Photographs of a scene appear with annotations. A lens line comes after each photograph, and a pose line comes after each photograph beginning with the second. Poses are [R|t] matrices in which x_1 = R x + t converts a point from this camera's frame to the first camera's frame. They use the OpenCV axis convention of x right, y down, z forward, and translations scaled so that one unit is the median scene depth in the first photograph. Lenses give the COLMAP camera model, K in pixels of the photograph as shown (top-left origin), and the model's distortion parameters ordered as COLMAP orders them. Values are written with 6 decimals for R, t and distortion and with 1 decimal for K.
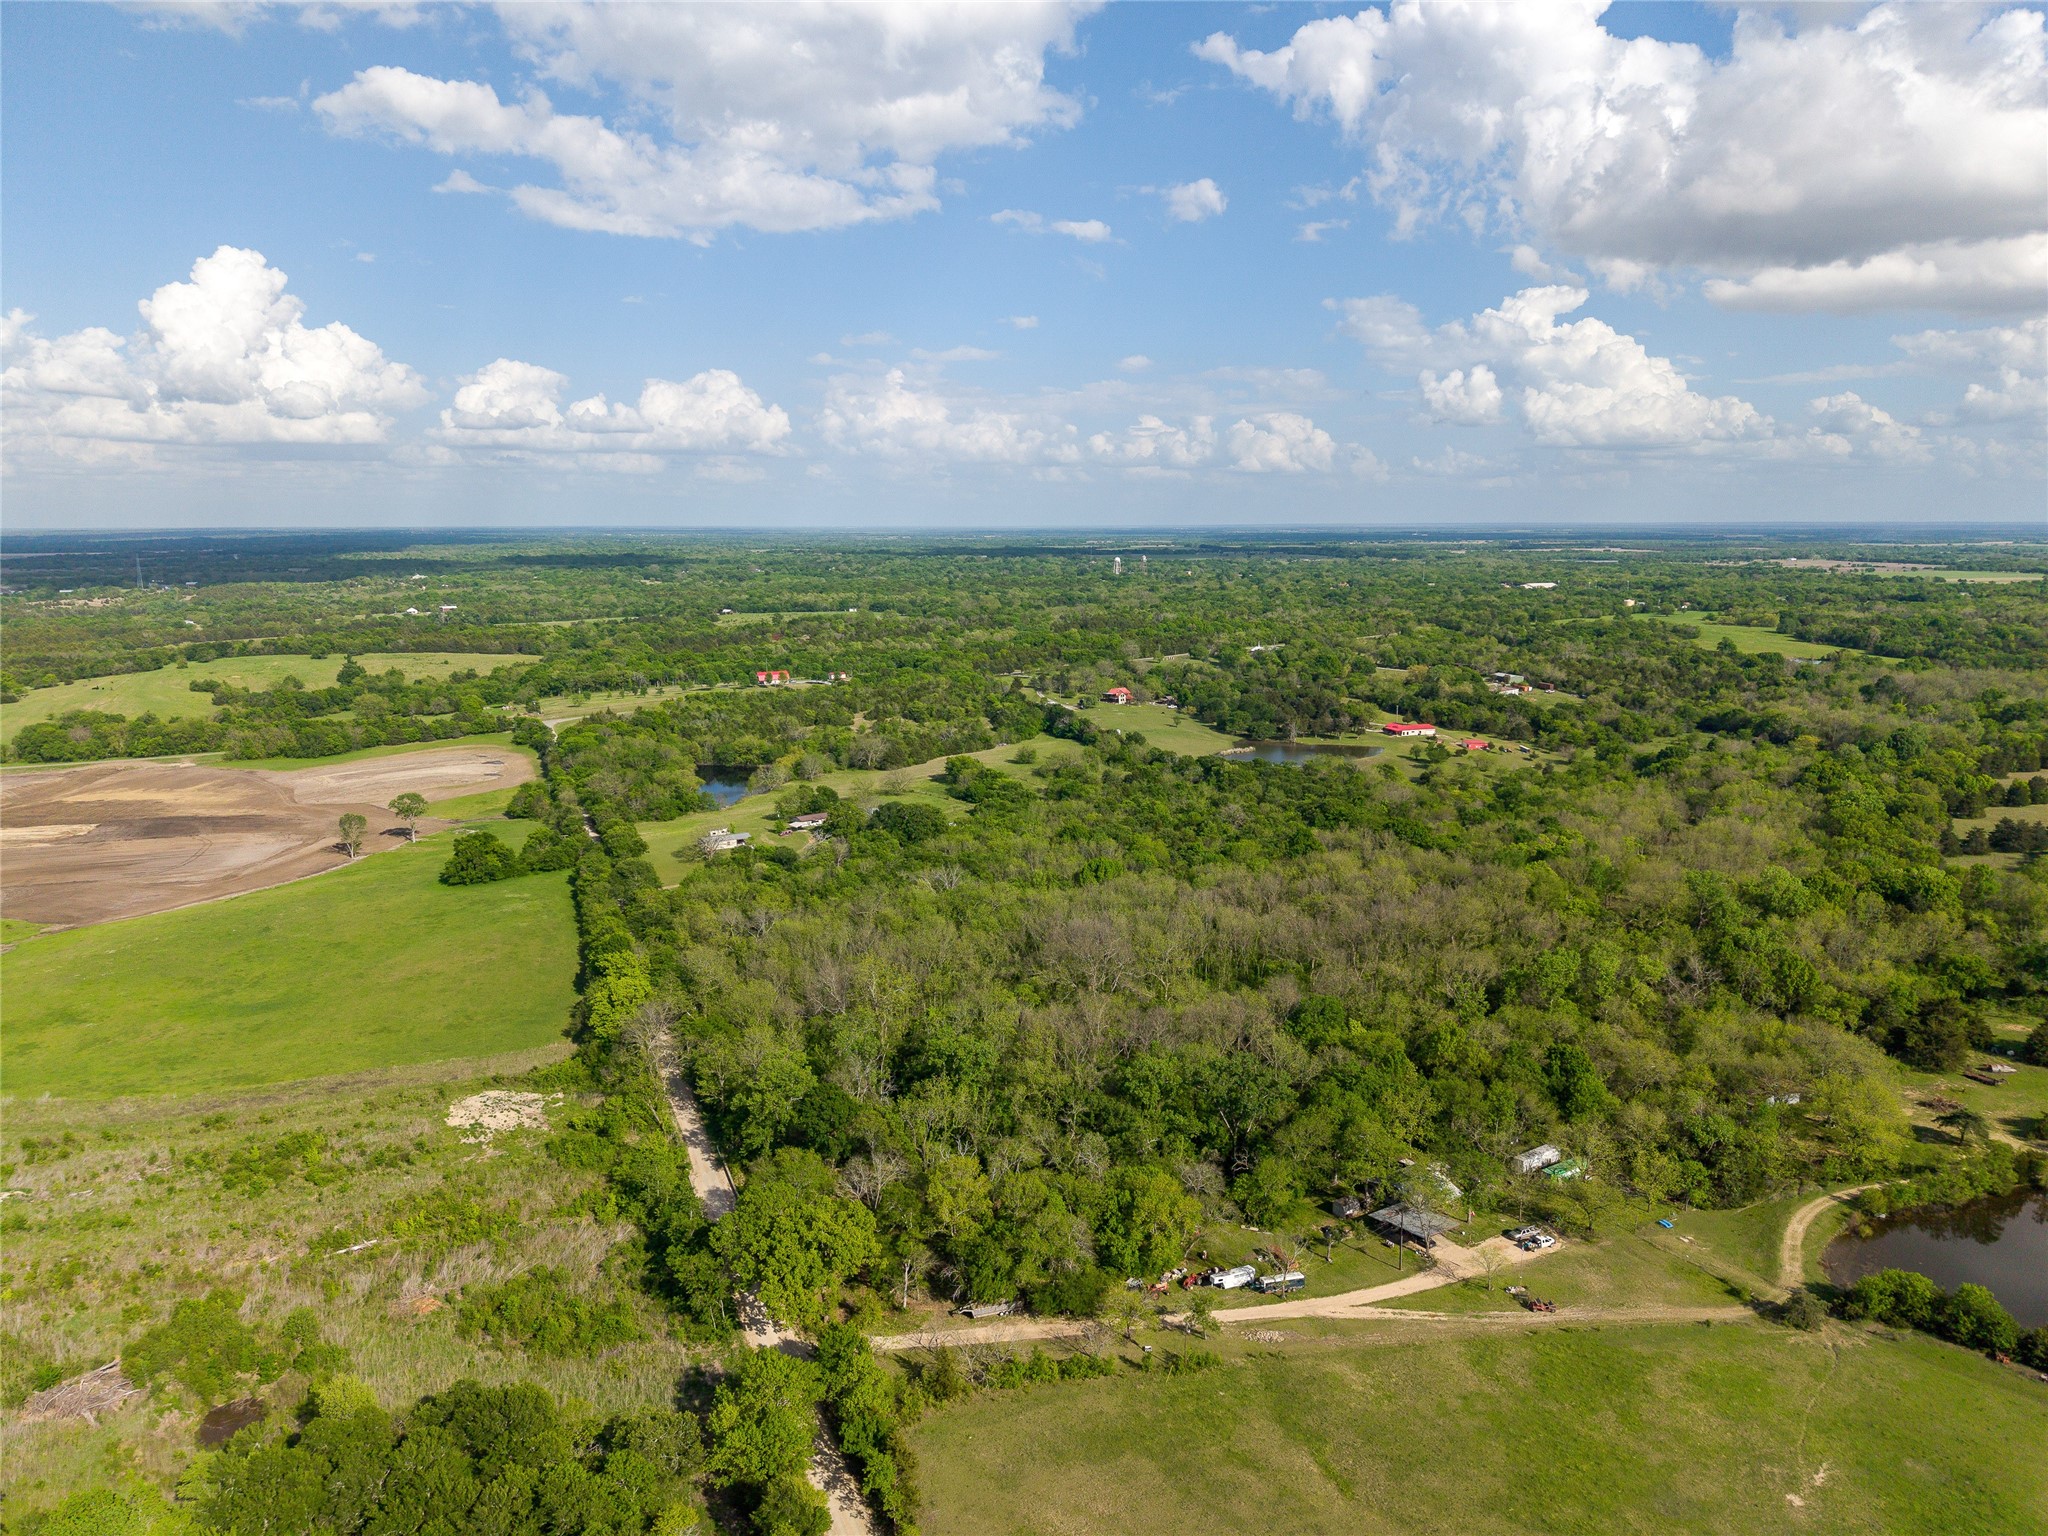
lens RADIAL K [[1368.2, 0, 1024.0], [0, 1368.2, 768.0], [0, 0, 1]] dist [0.019357, -0.019909]
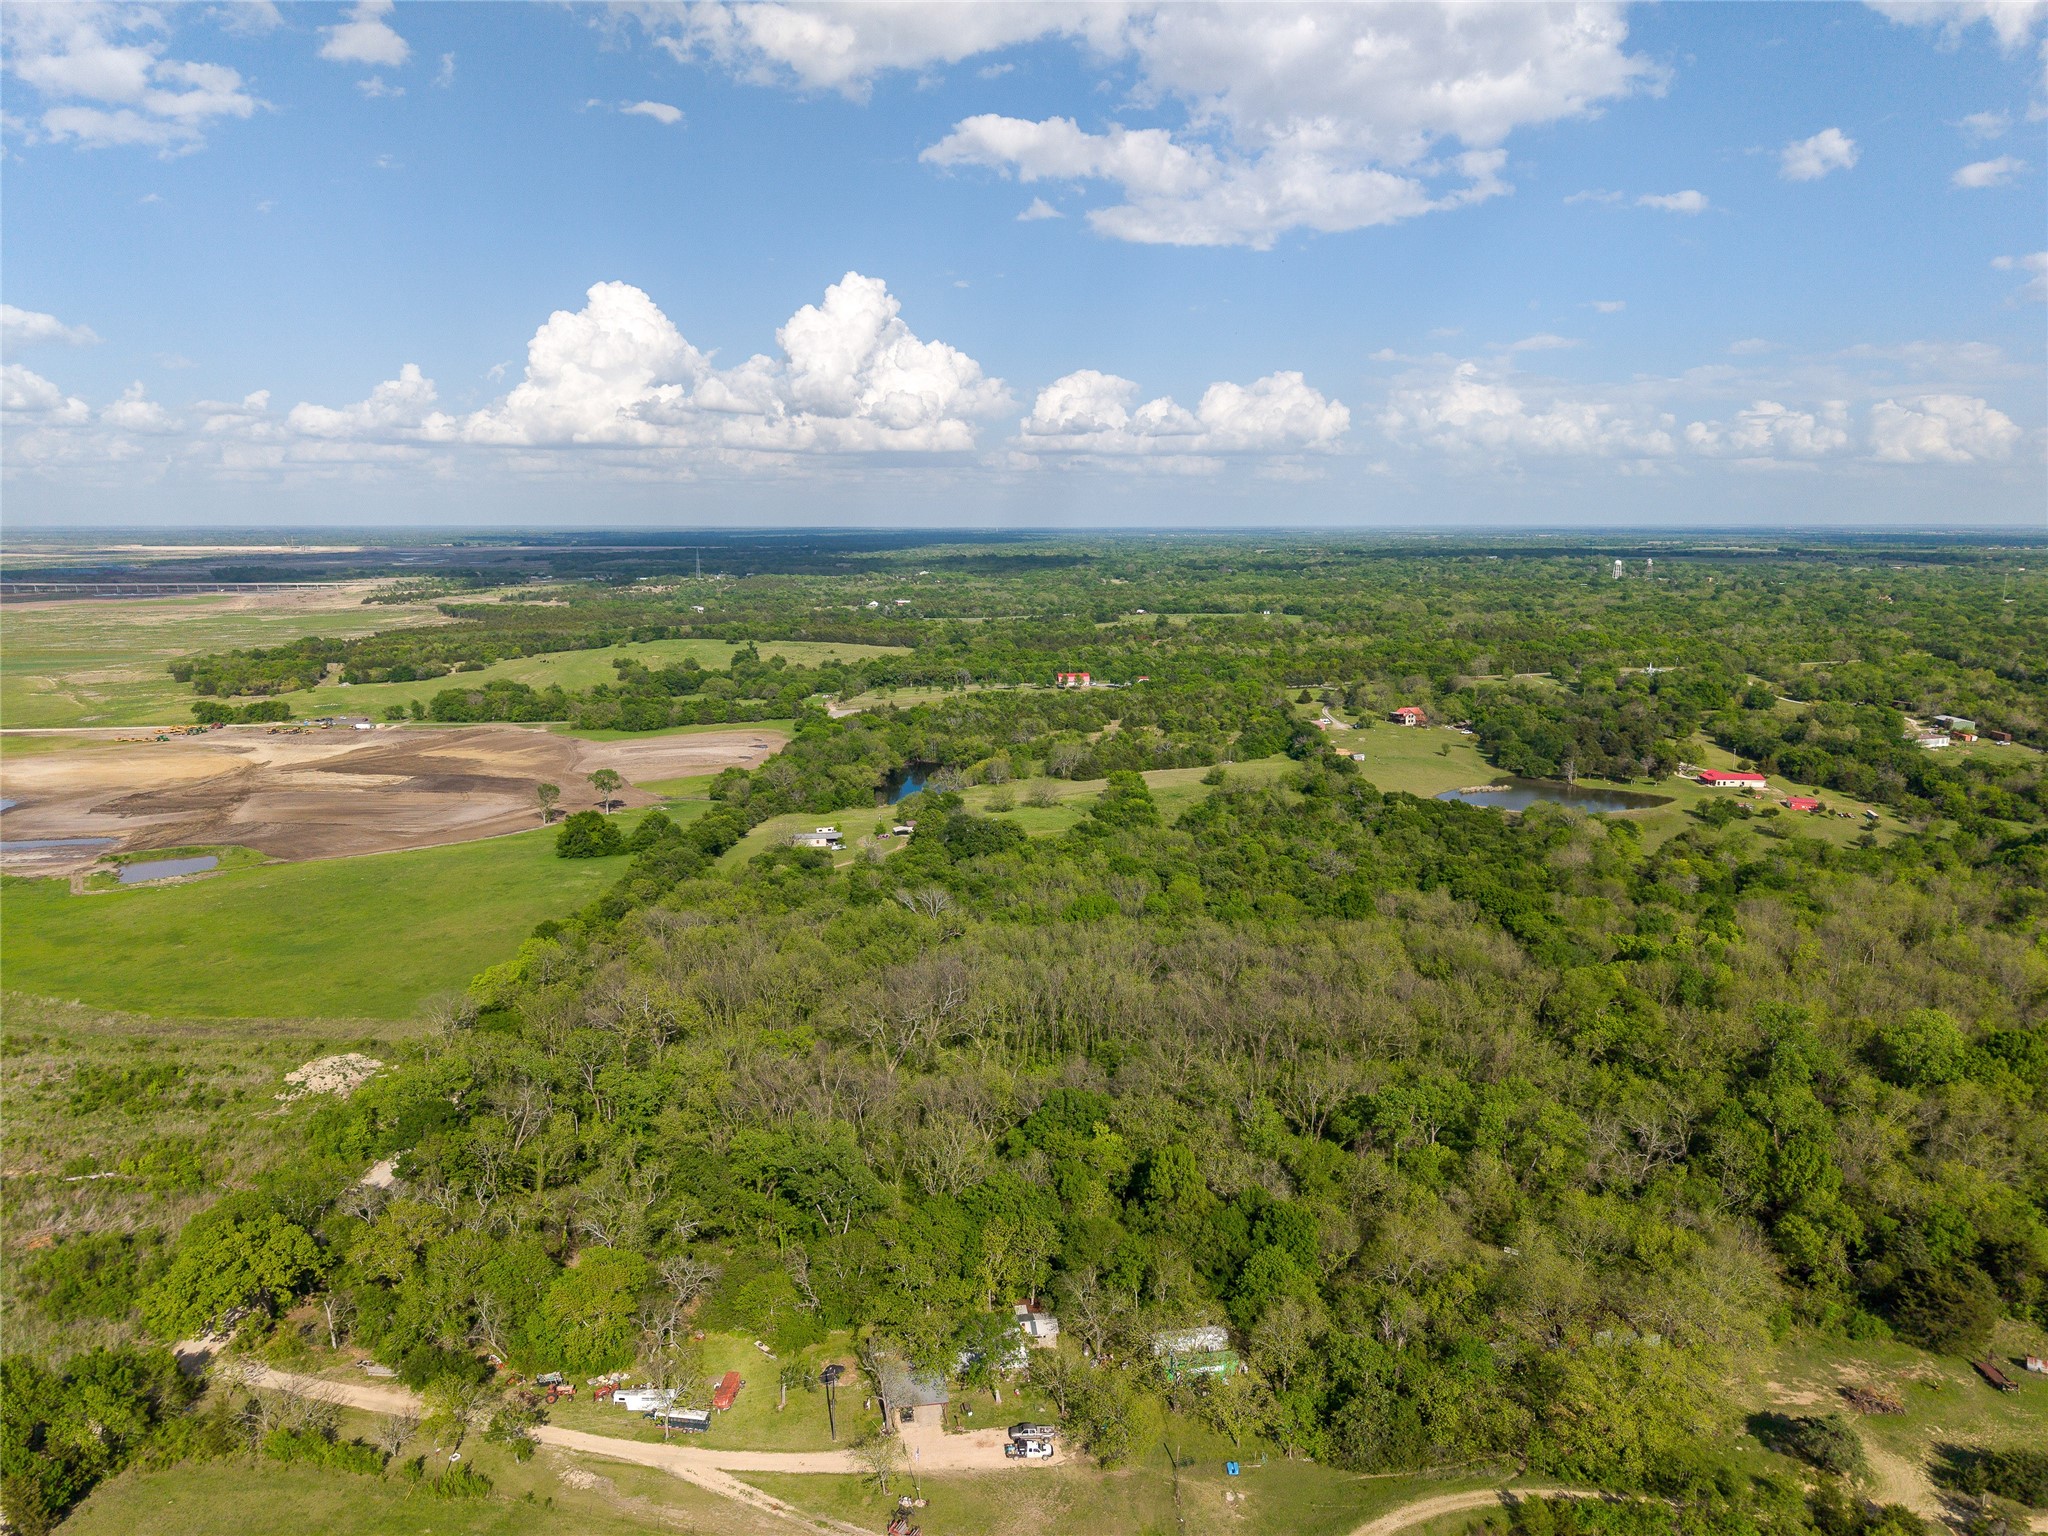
lens RADIAL K [[1375.0, 0, 1026.3], [0, 1375.0, 717.8], [0, 0, 1]] dist [0.053888, -0.060678]
pose [[0.922001, 0.057048, -0.382962, 0.256237], [-0.070803, 0.997250, -0.021905, -0.020339], [0.380659, 0.047311, 0.923504, 0.098392]]
